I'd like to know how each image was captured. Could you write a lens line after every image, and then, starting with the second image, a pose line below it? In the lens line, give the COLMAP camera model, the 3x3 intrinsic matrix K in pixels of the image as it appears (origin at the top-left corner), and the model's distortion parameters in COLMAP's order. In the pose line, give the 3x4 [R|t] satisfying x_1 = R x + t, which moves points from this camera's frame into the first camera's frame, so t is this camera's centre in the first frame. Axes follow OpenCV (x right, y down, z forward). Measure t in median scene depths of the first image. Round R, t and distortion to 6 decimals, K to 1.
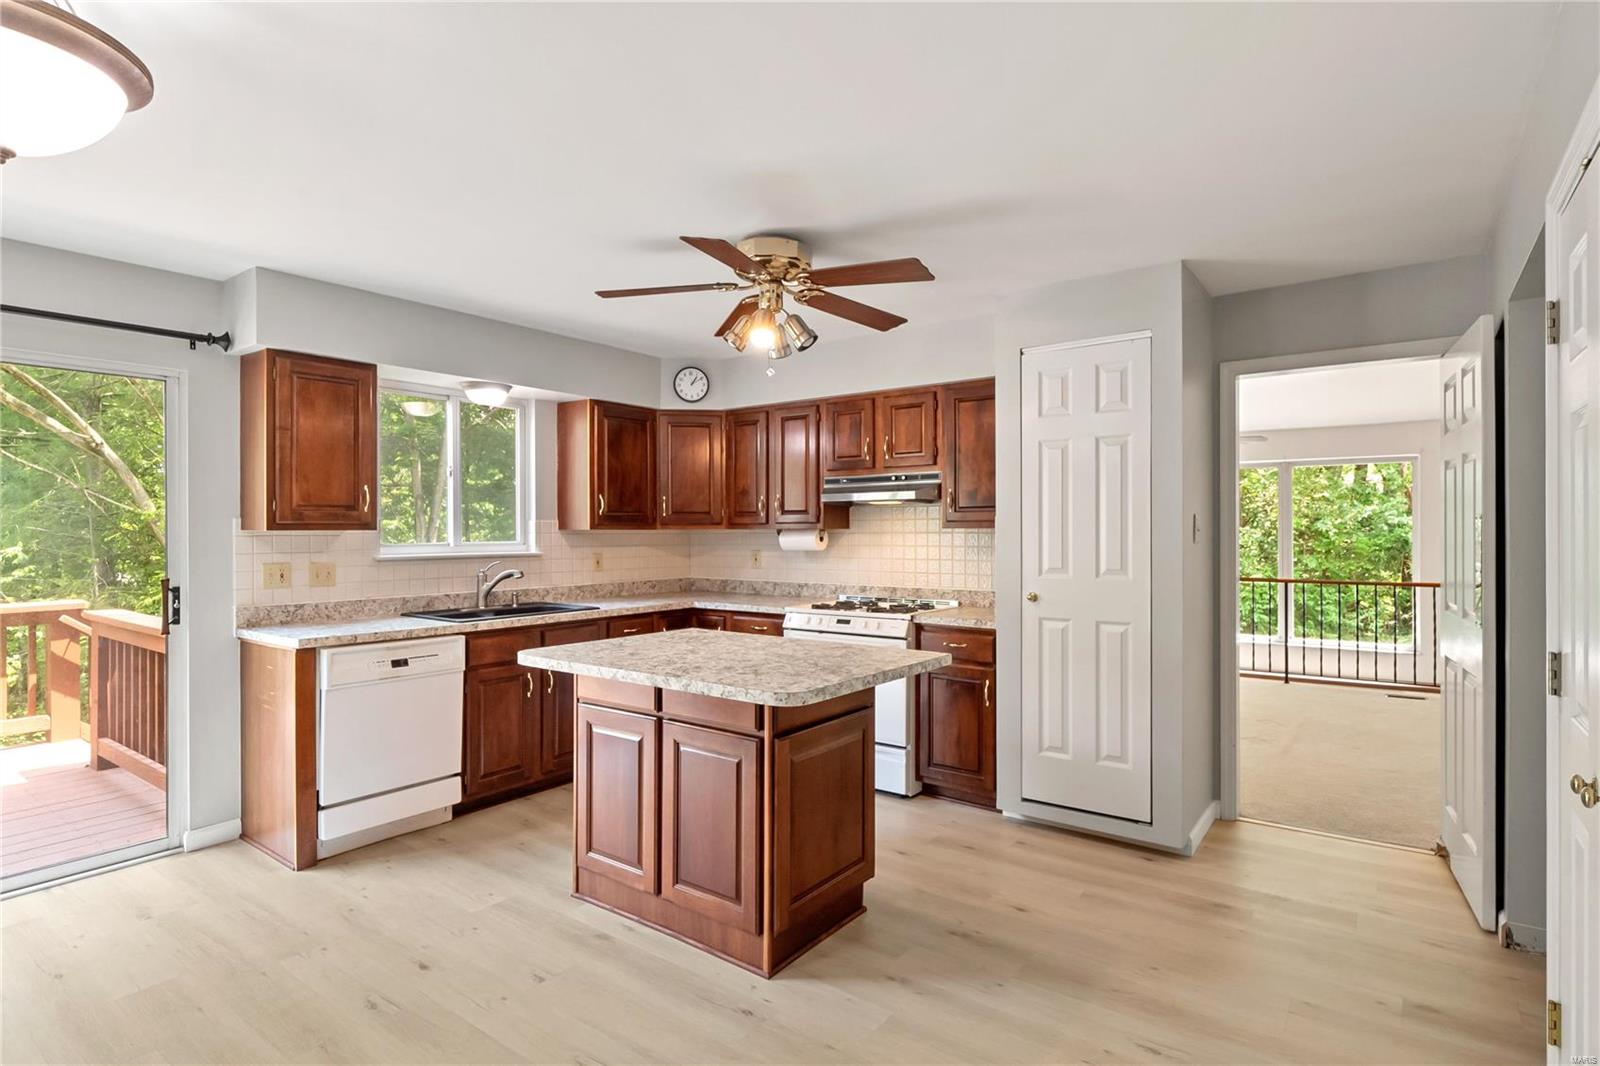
lens RADIAL K [[817.8, 0, 808.4], [0, 817.8, 532.5], [0, 0, 1]] dist [-0.001507, -0.002960]
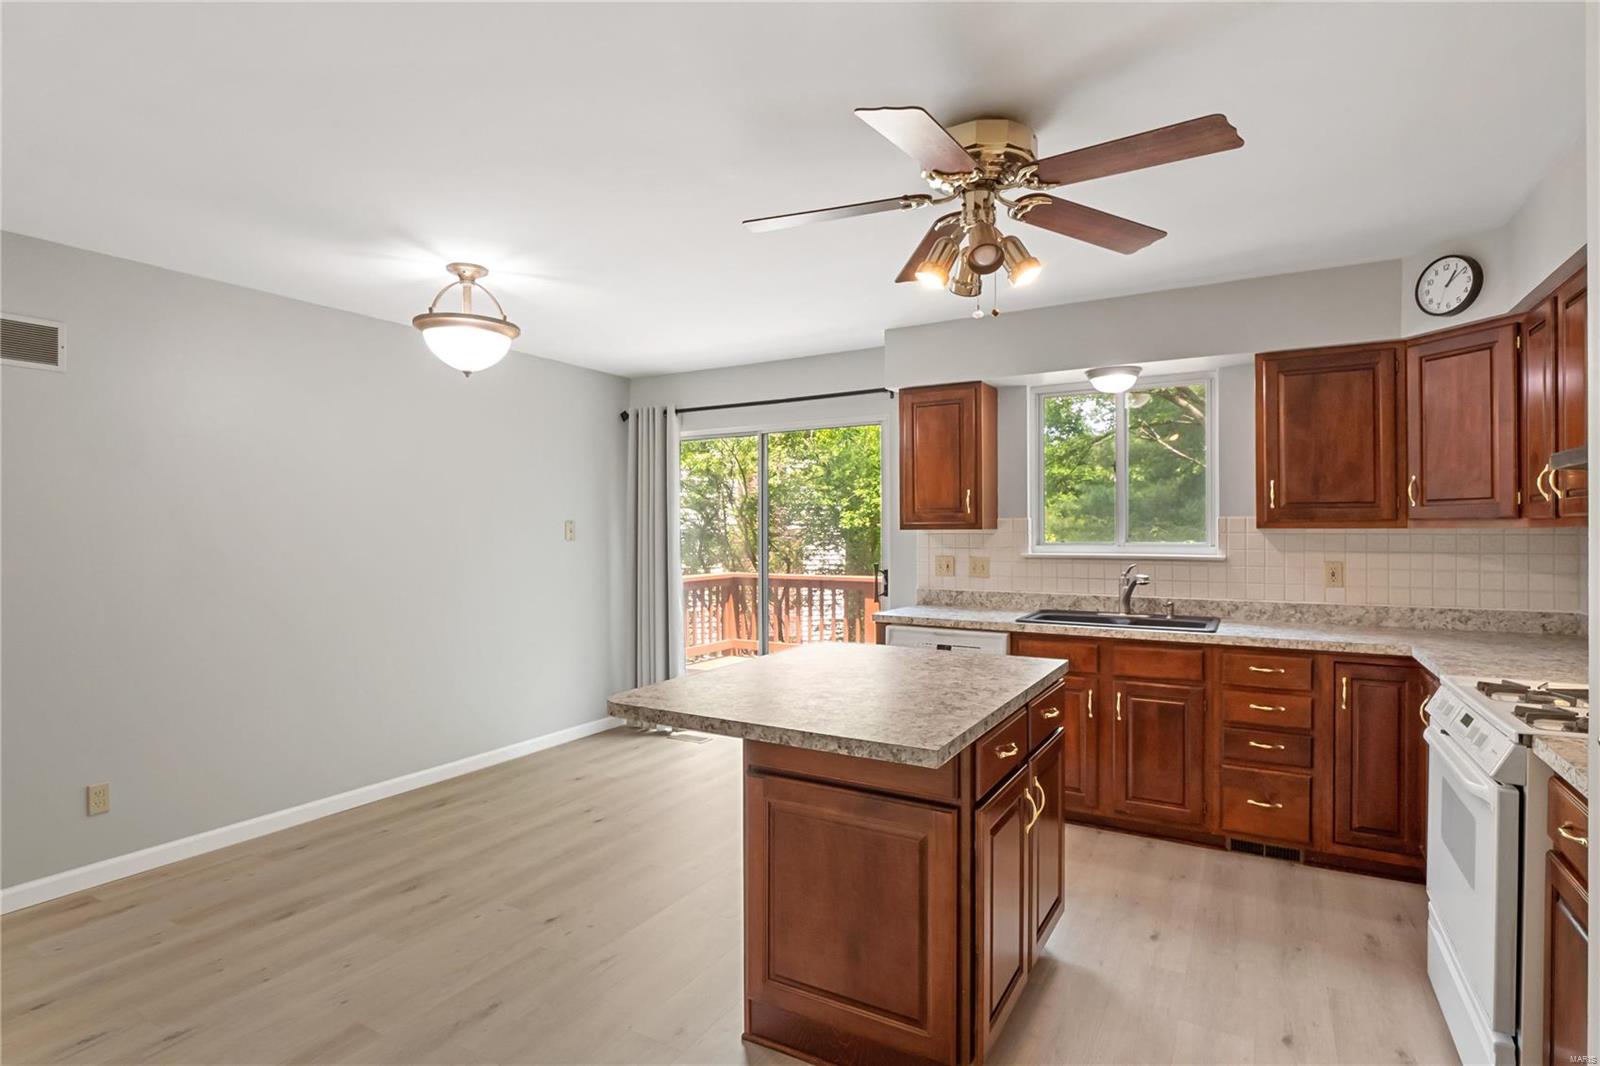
lens RADIAL K [[817.8, 0, 804.3], [0, 817.8, 529.6], [0, 0, 1]] dist [-0.001507, -0.002960]
pose [[0.101093, 0.000458, -0.994877, 0.501966], [-0.001962, 0.999998, 0.000261, -0.002061], [0.994875, 0.001926, 0.101094, 0.587129]]
